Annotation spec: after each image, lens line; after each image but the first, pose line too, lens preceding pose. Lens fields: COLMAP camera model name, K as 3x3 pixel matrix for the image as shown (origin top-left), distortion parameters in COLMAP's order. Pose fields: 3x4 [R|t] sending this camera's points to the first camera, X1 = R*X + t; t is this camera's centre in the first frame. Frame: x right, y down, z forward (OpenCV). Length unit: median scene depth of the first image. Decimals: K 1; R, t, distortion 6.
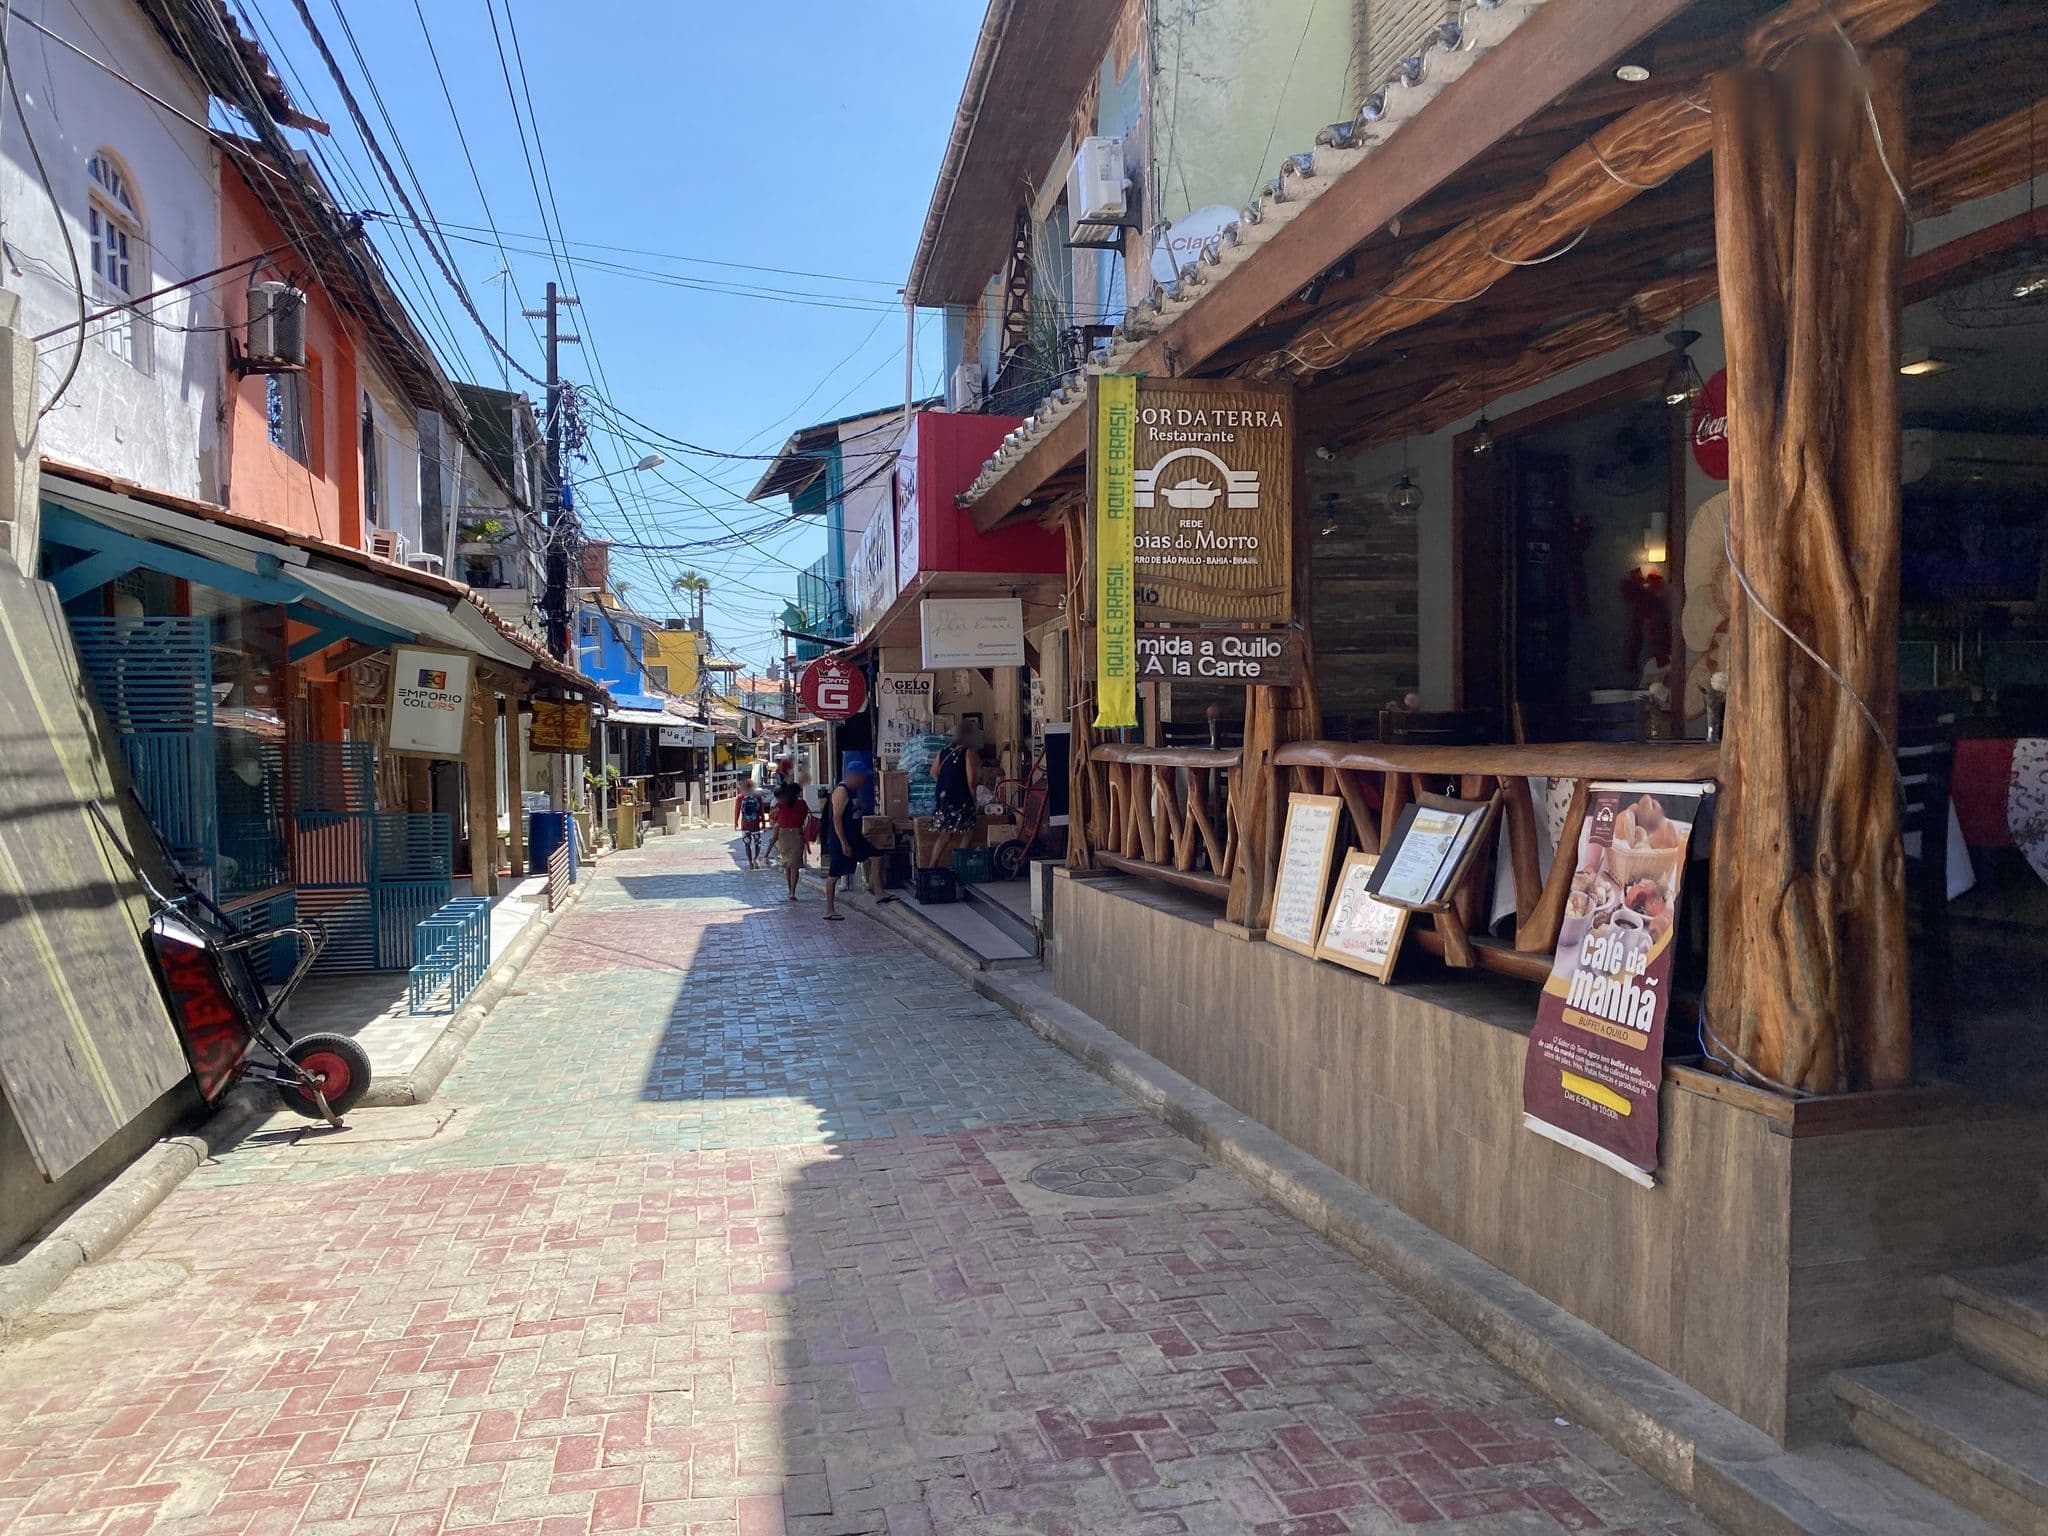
lens RADIAL K [[1575.6, 0, 1069.8], [0, 1575.6, 800.0], [0, 0, 1]] dist [0.107571, -0.224315]
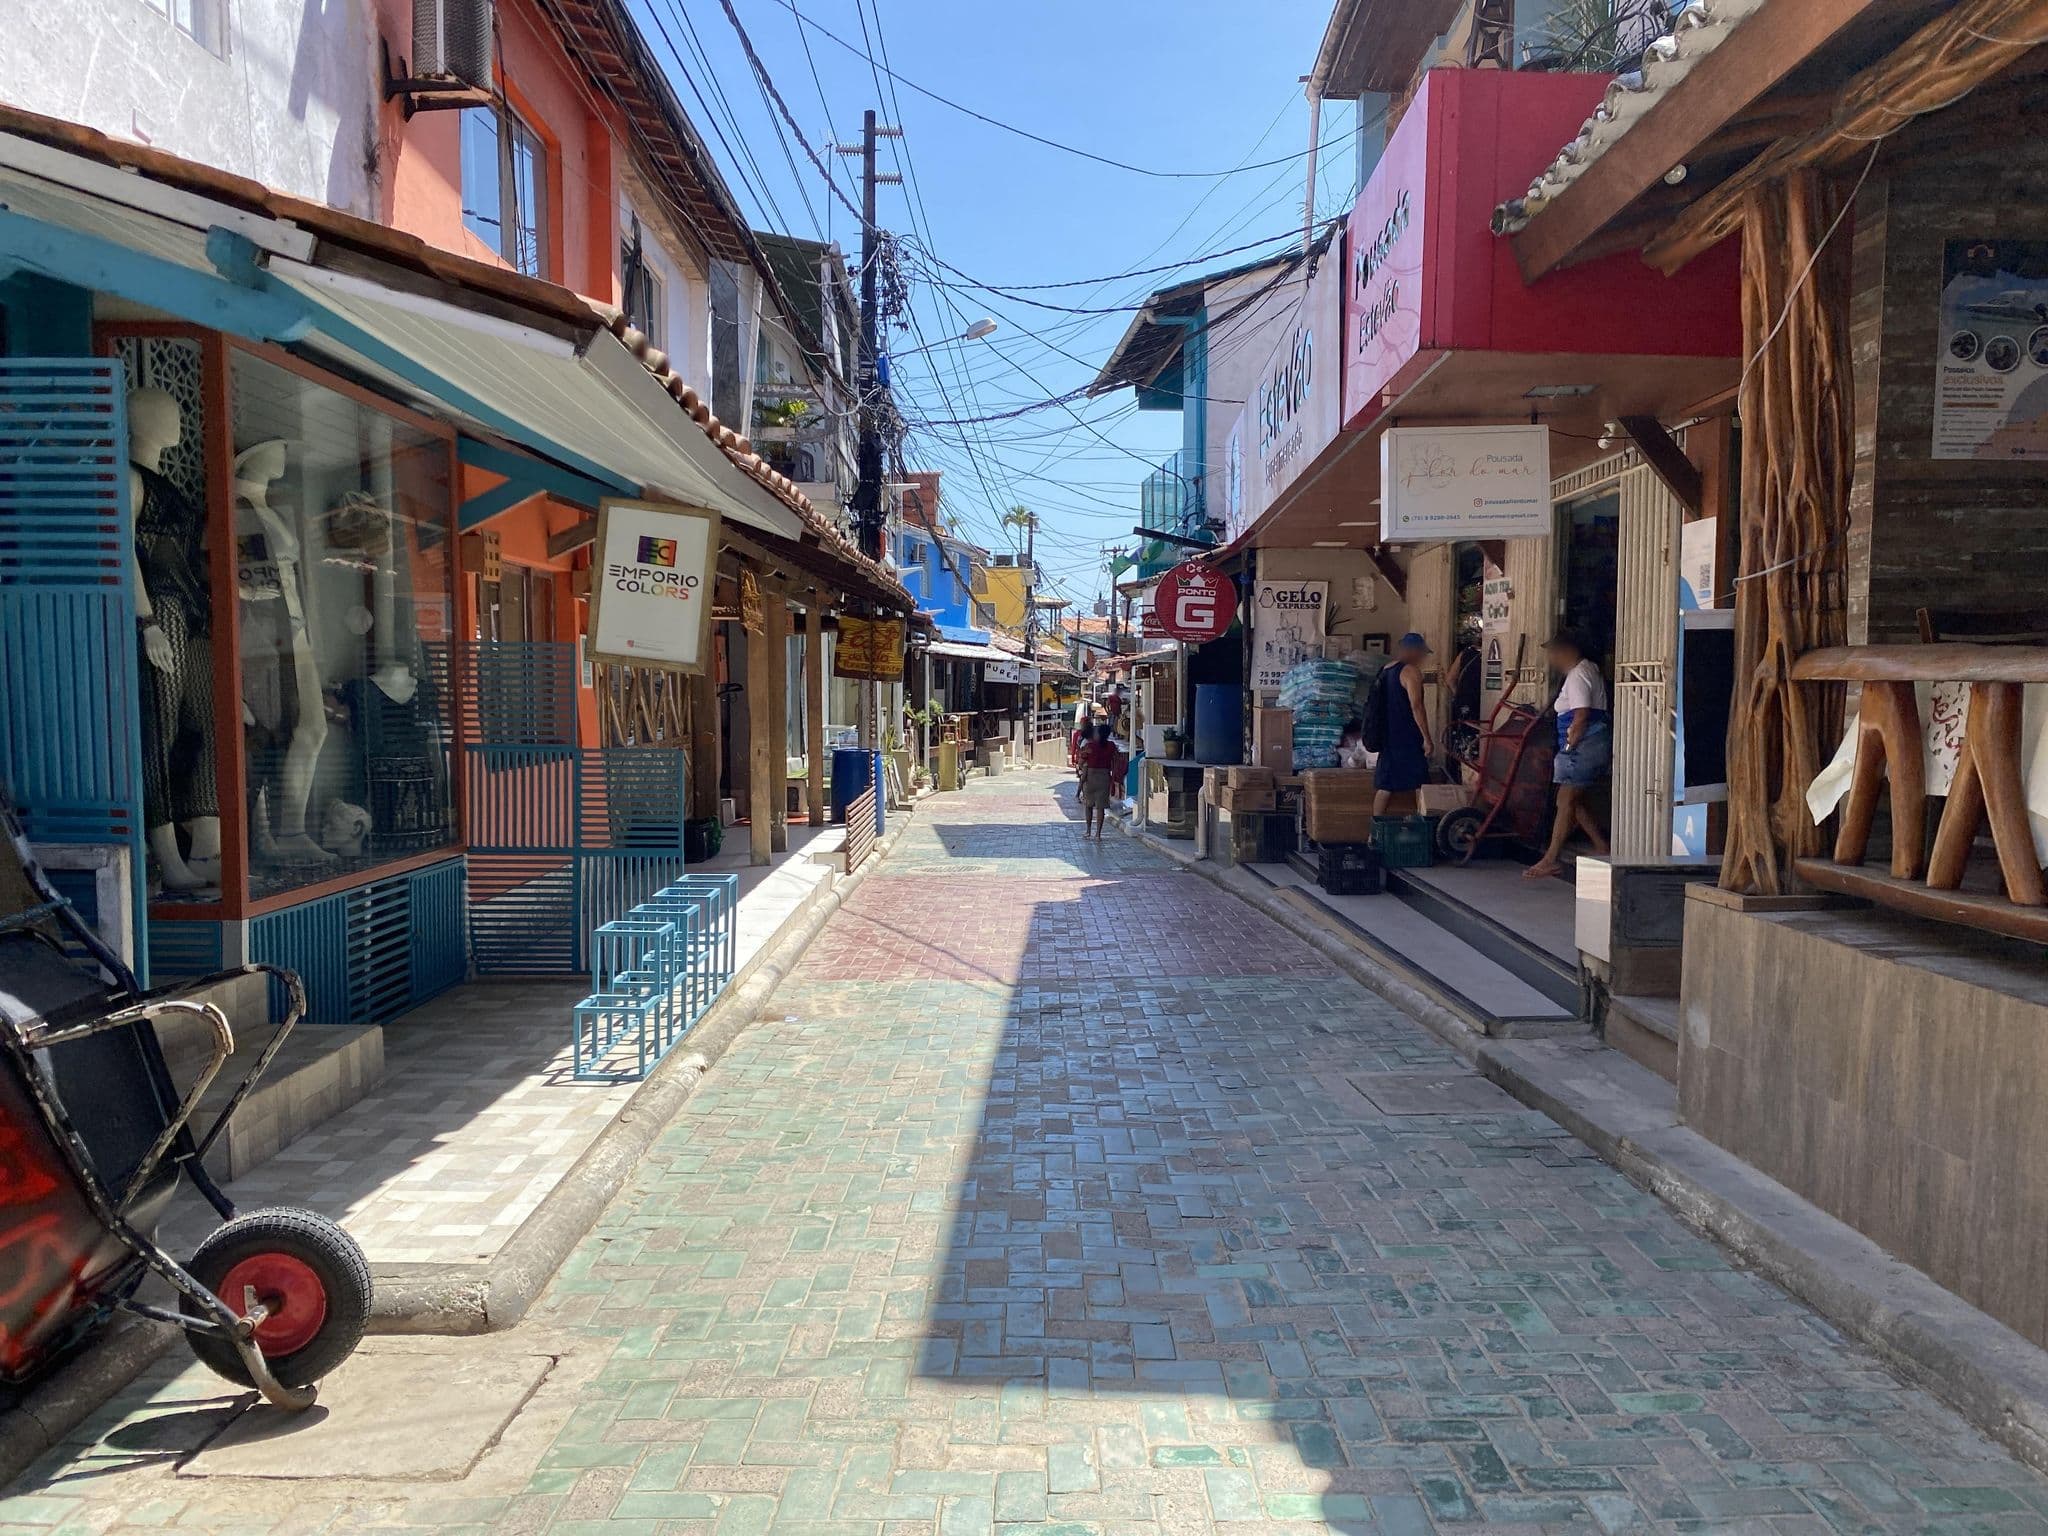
lens RADIAL K [[1575.6, 0, 1069.8], [0, 1575.6, 800.0], [0, 0, 1]] dist [0.107571, -0.224315]
pose [[0.979941, 0.031393, -0.196802, -0.051728], [-0.024462, 0.998995, 0.037548, -0.000081], [0.197783, -0.031981, 0.979724, 0.207007]]
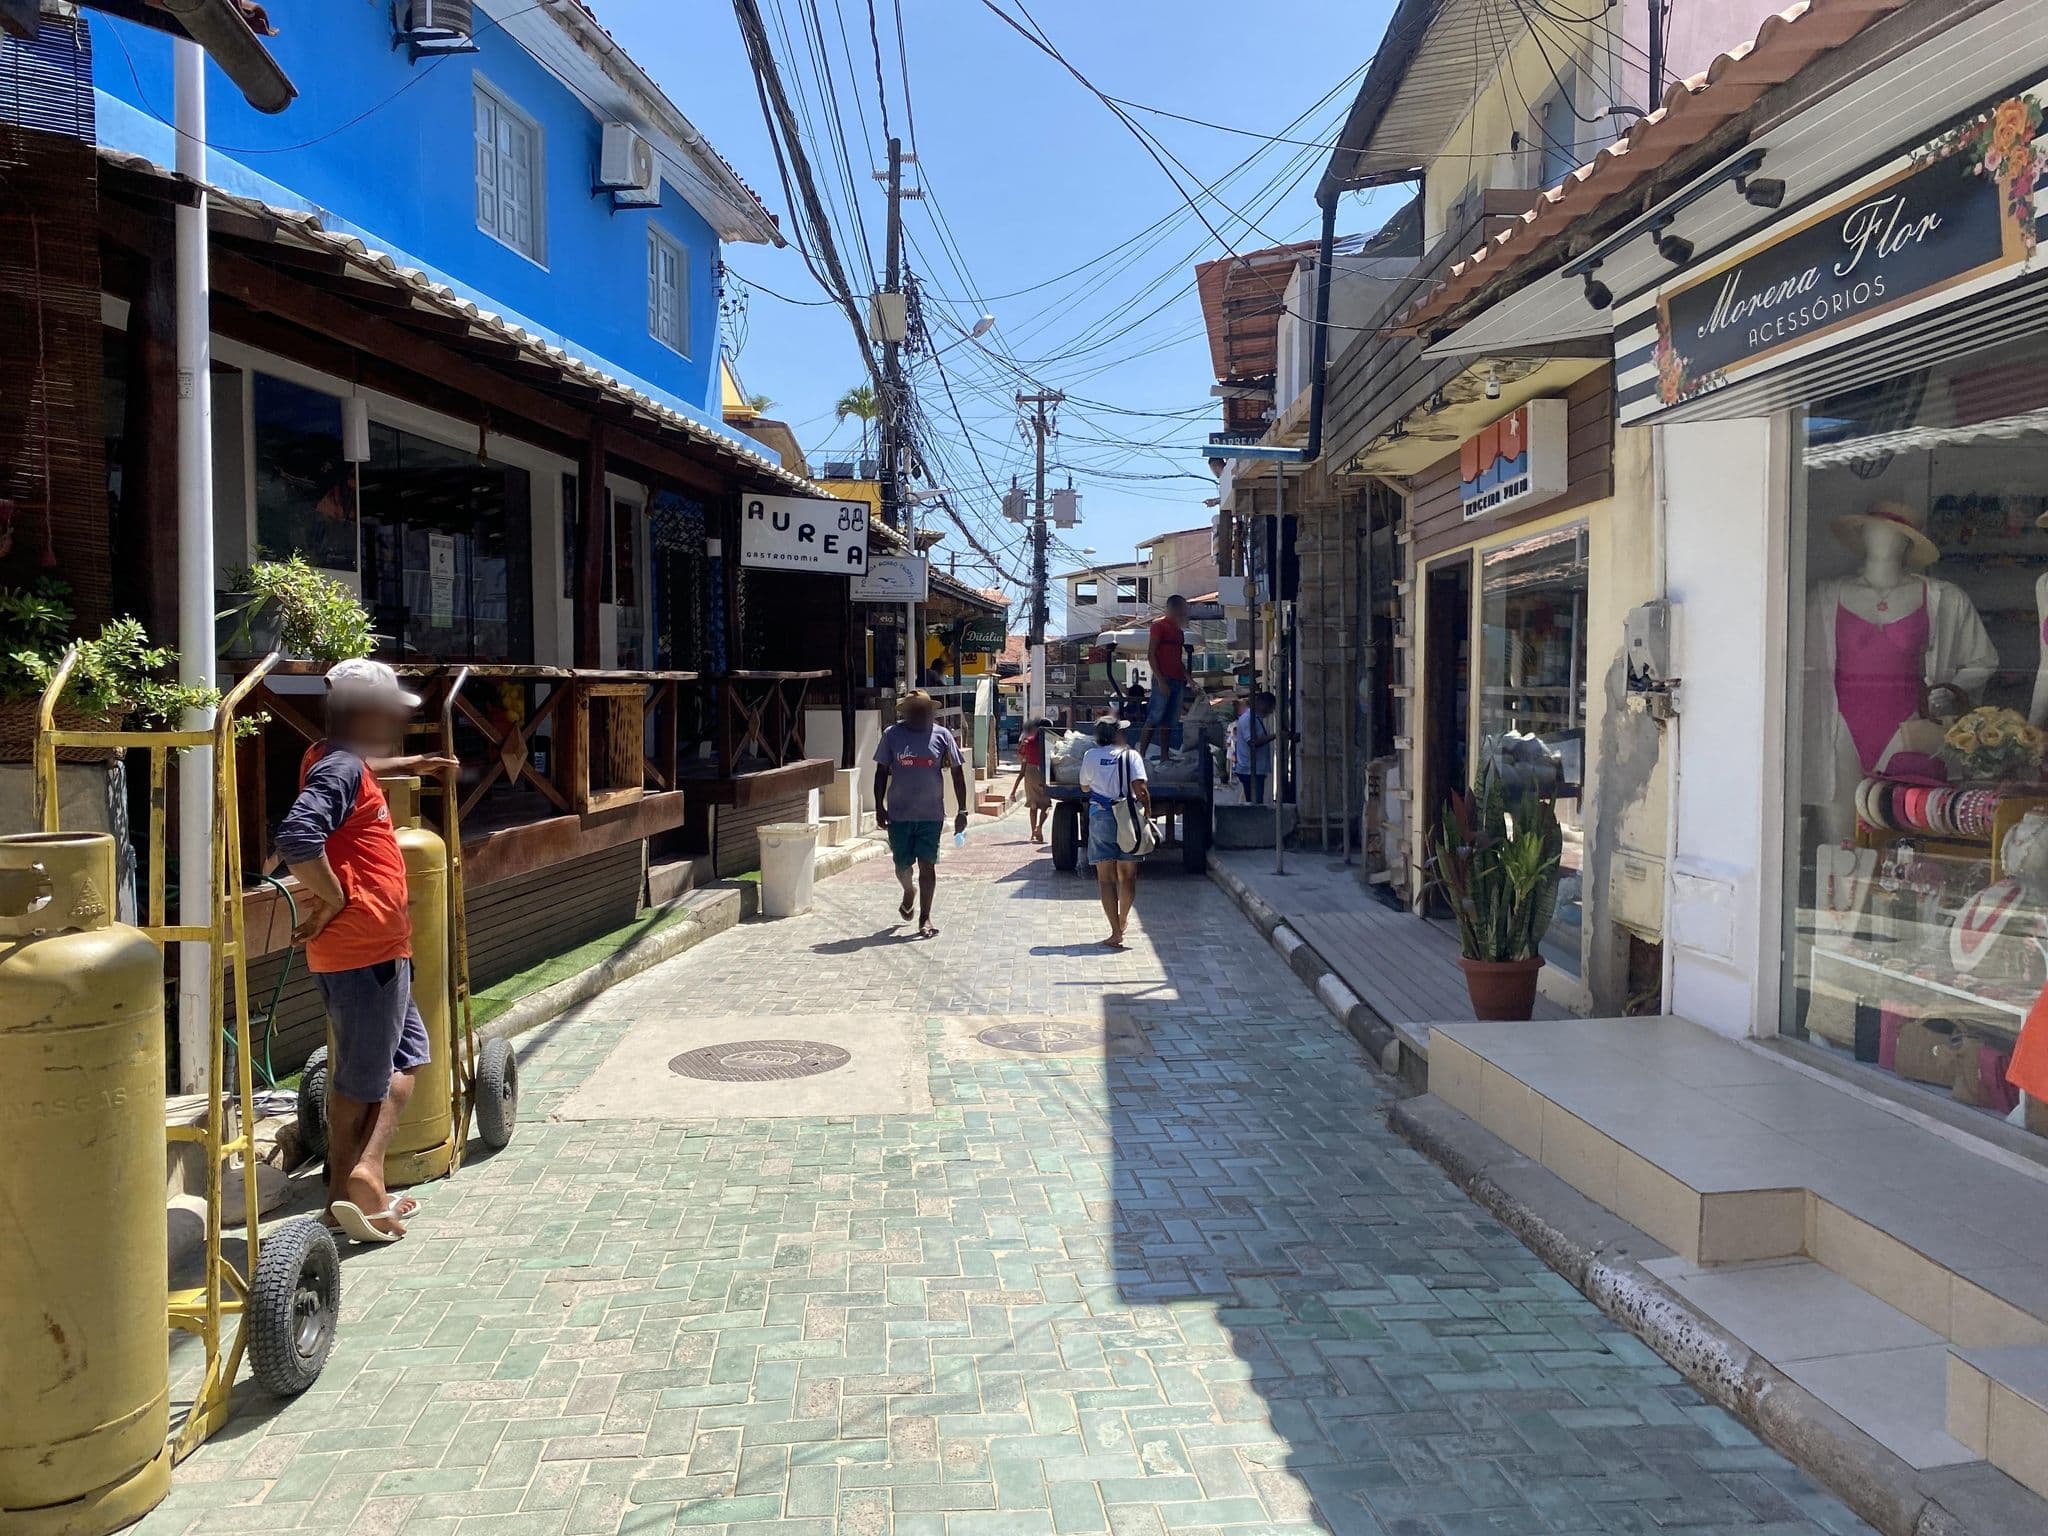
lens RADIAL K [[1575.6, 0, 1069.8], [0, 1575.6, 800.0], [0, 0, 1]] dist [0.107571, -0.224315]
pose [[0.994555, 0.020691, -0.102137, -0.431833], [-0.016791, 0.999102, 0.038898, -0.016001], [0.102850, -0.036971, 0.994010, 1.812847]]
